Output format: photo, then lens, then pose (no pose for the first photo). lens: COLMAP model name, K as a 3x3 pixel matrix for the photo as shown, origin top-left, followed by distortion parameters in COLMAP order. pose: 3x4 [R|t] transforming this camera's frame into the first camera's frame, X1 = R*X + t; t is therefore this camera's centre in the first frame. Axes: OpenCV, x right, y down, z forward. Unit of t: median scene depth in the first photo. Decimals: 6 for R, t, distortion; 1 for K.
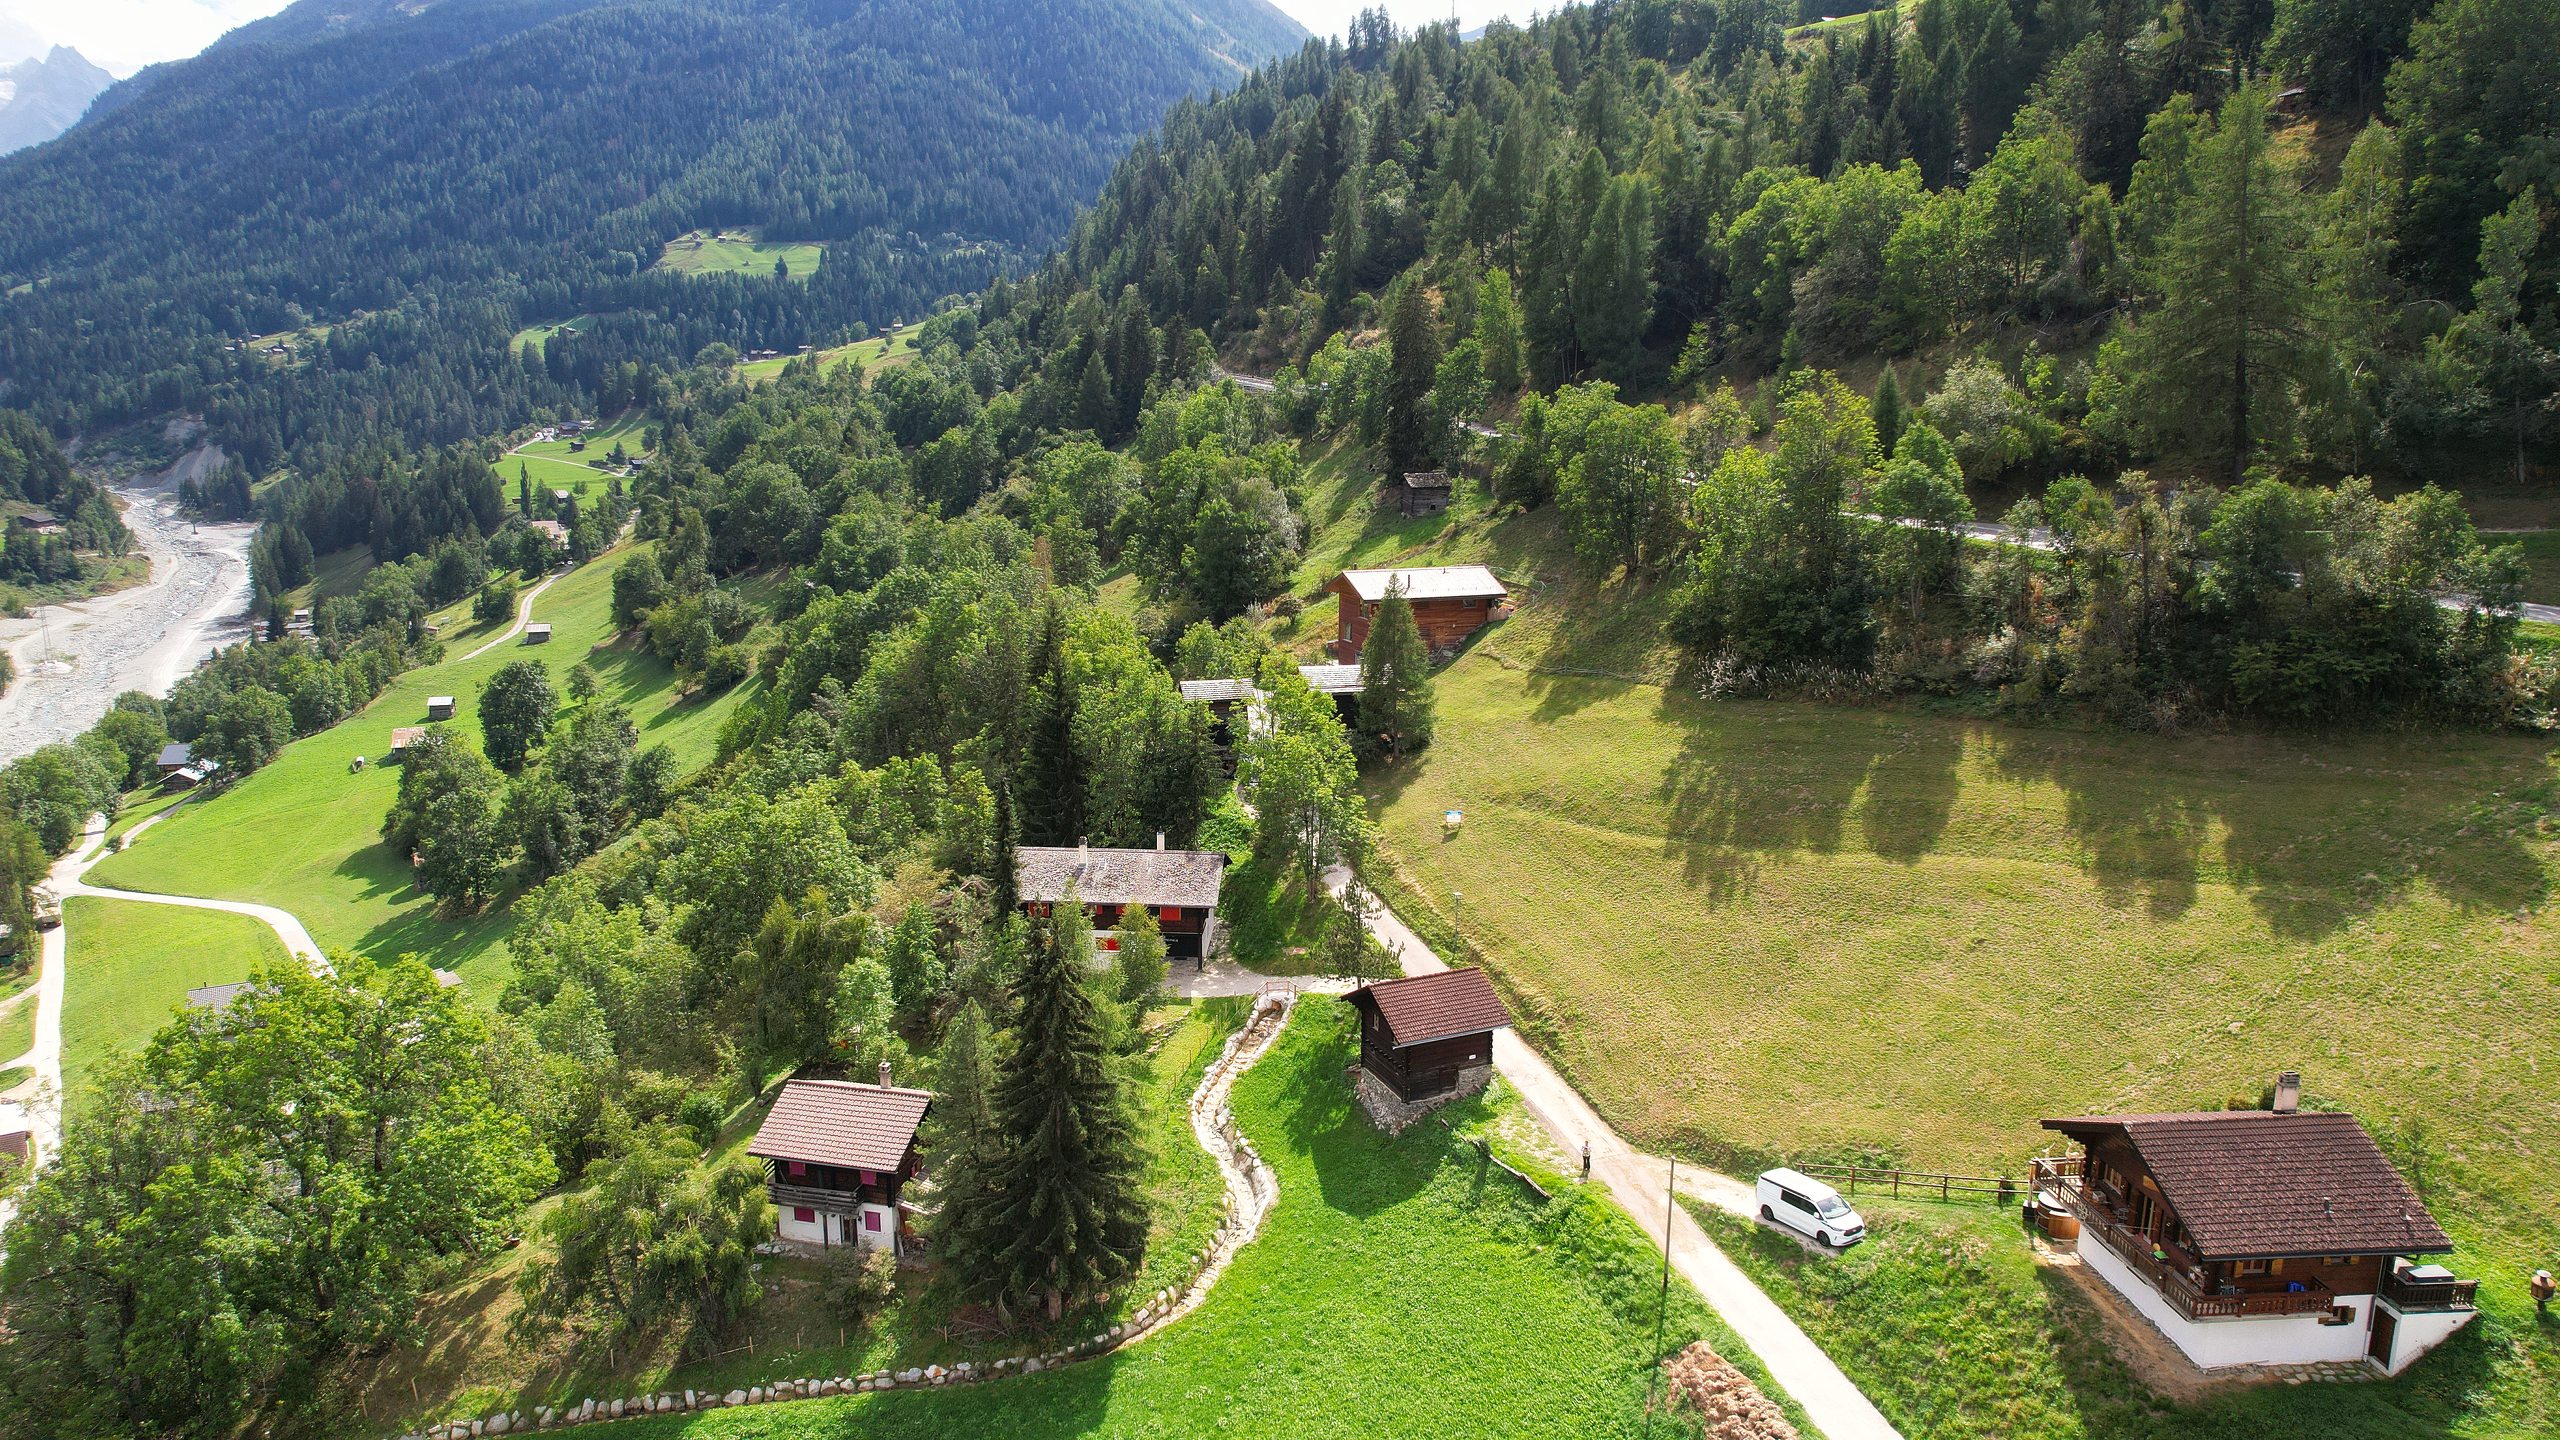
lens RADIAL K [[1630.3, 0, 1284.3], [0, 1630.3, 737.6], [0, 0, 1]] dist [-0.076192, 0.065435]
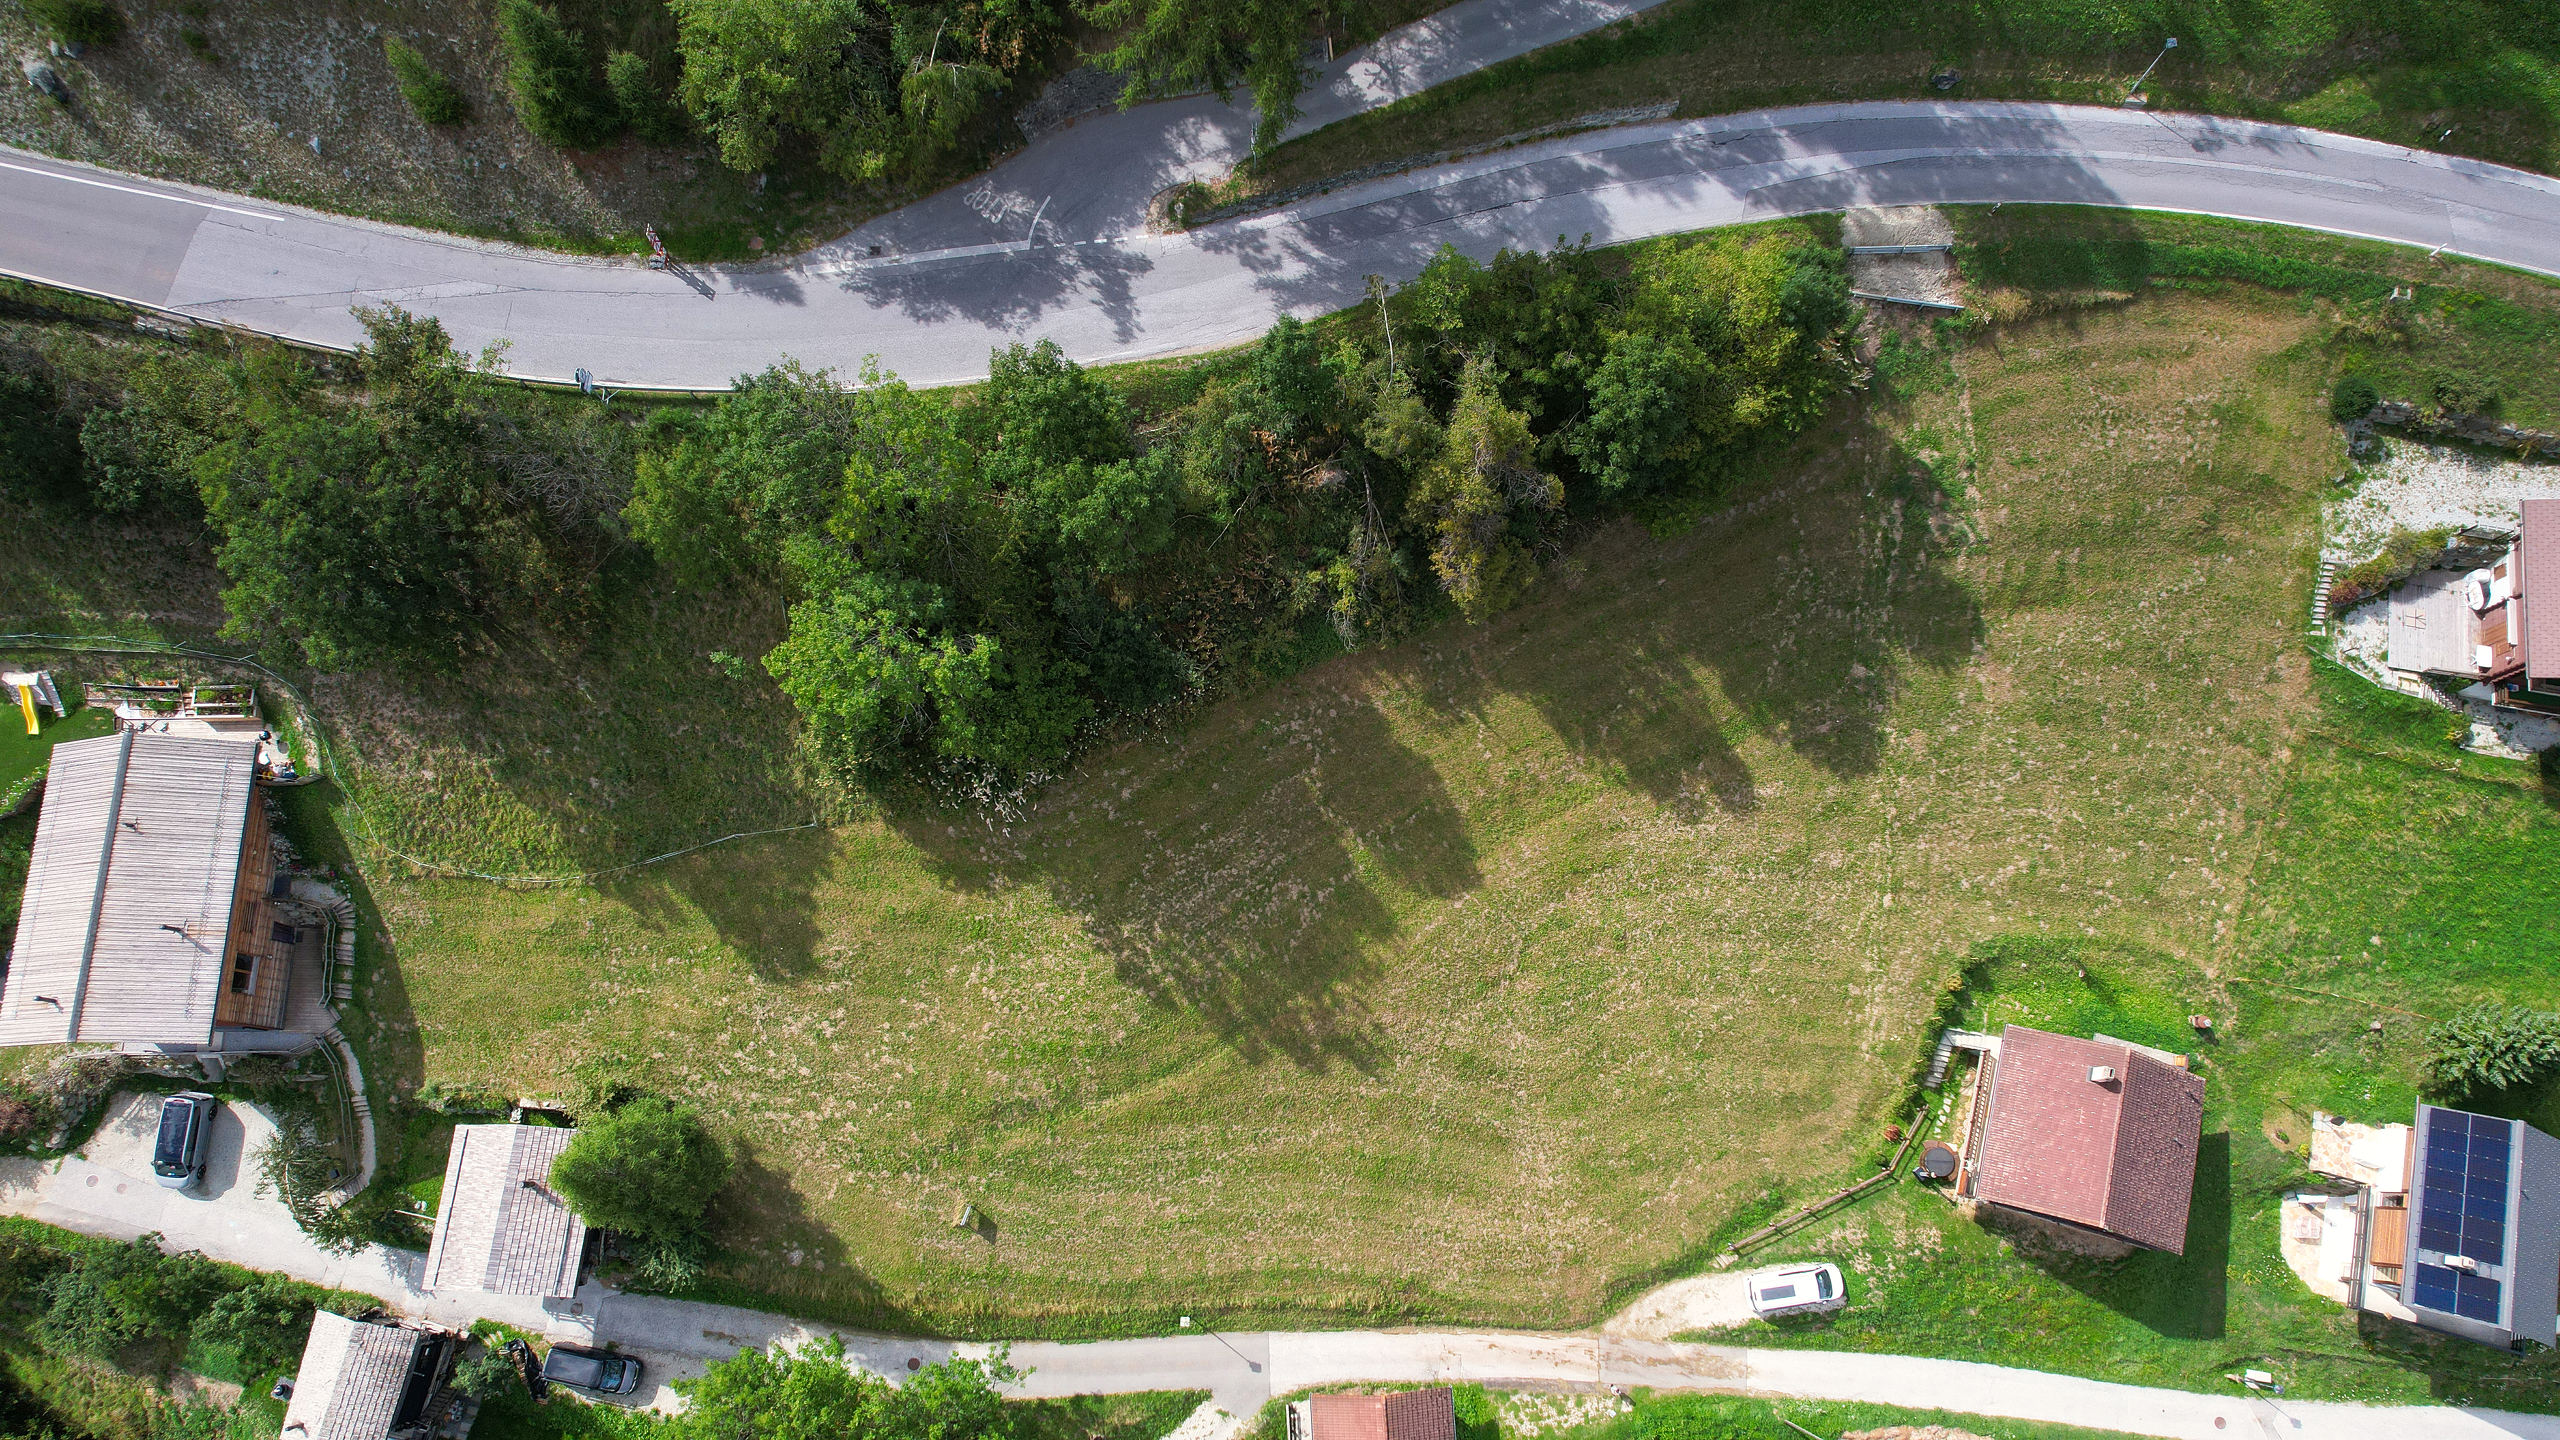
lens RADIAL K [[1630.3, 0, 1286.9], [0, 1630.3, 727.5], [0, 0, 1]] dist [-0.076192, 0.065435]
pose [[0.355244, -0.903358, 0.240304, 0.184639], [0.193419, 0.322544, 0.926582, -0.692880], [-0.914544, -0.282683, 0.289308, 0.739948]]
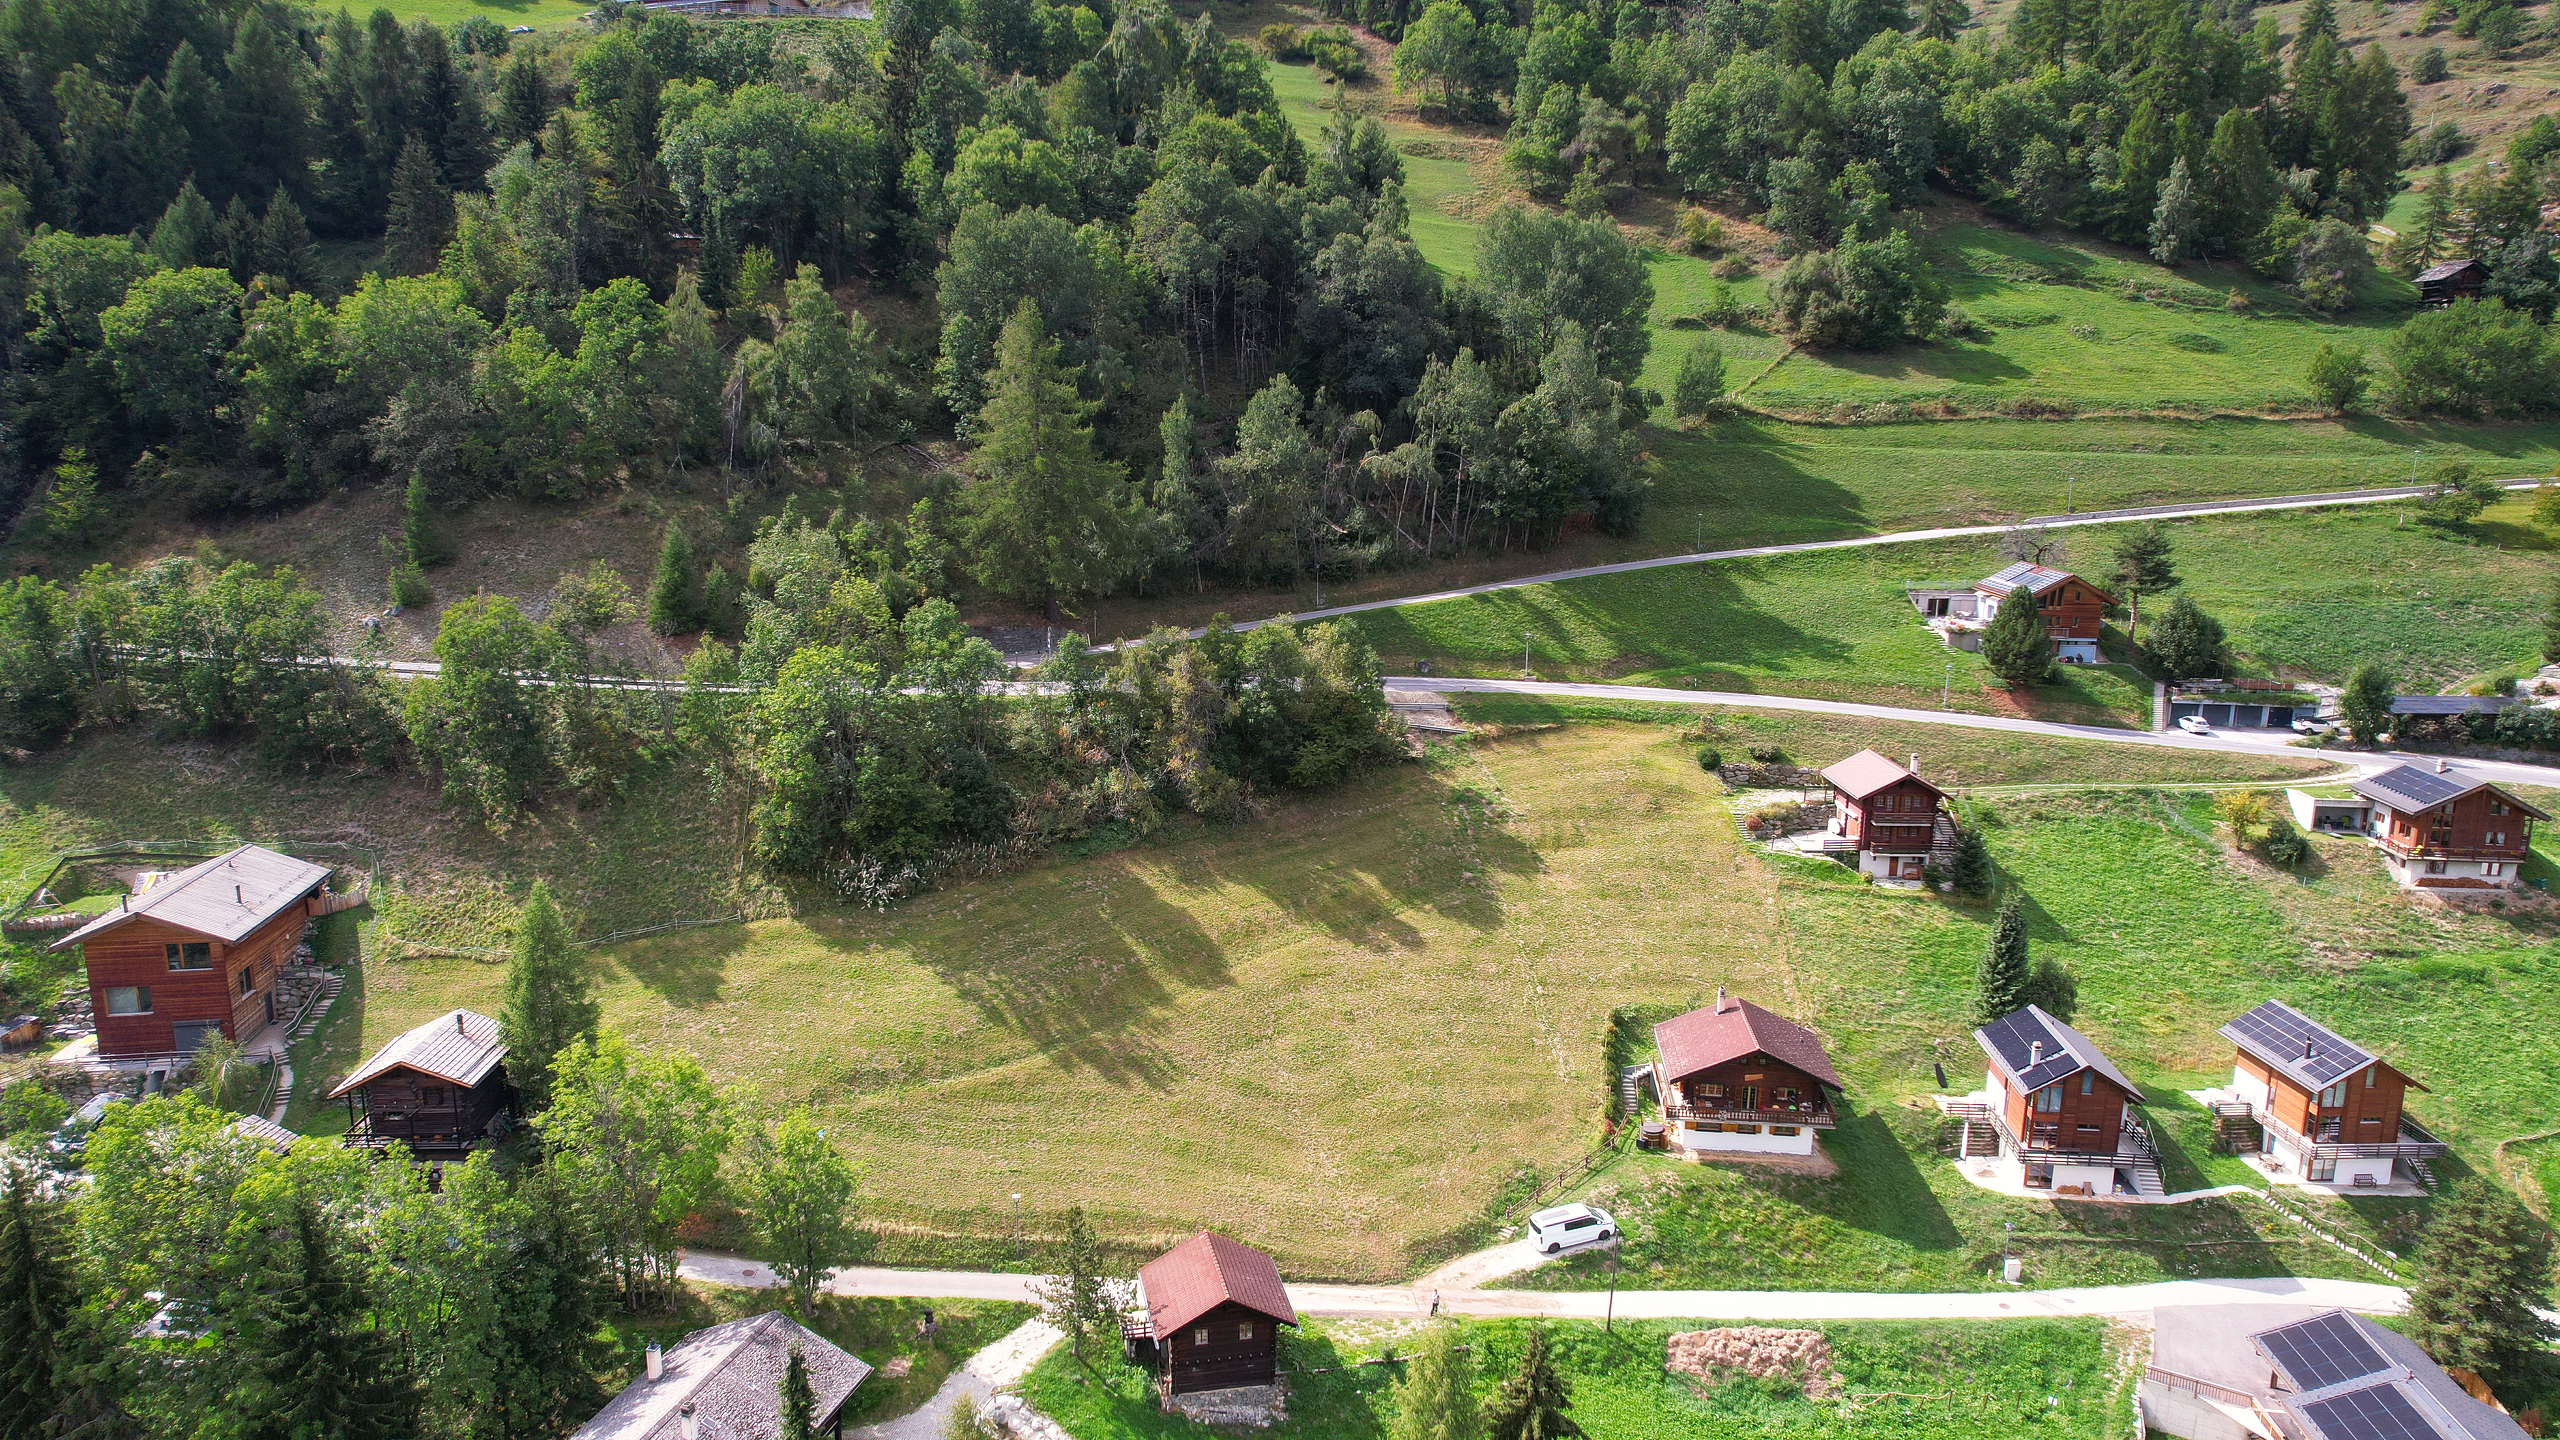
lens RADIAL K [[1630.3, 0, 1284.0], [0, 1630.3, 726.9], [0, 0, 1]] dist [-0.076192, 0.065435]
pose [[0.197210, -0.200844, 0.959567, -0.618923], [0.195913, 0.967120, 0.162161, -0.250361], [-0.960586, 0.156012, 0.230074, 0.565047]]
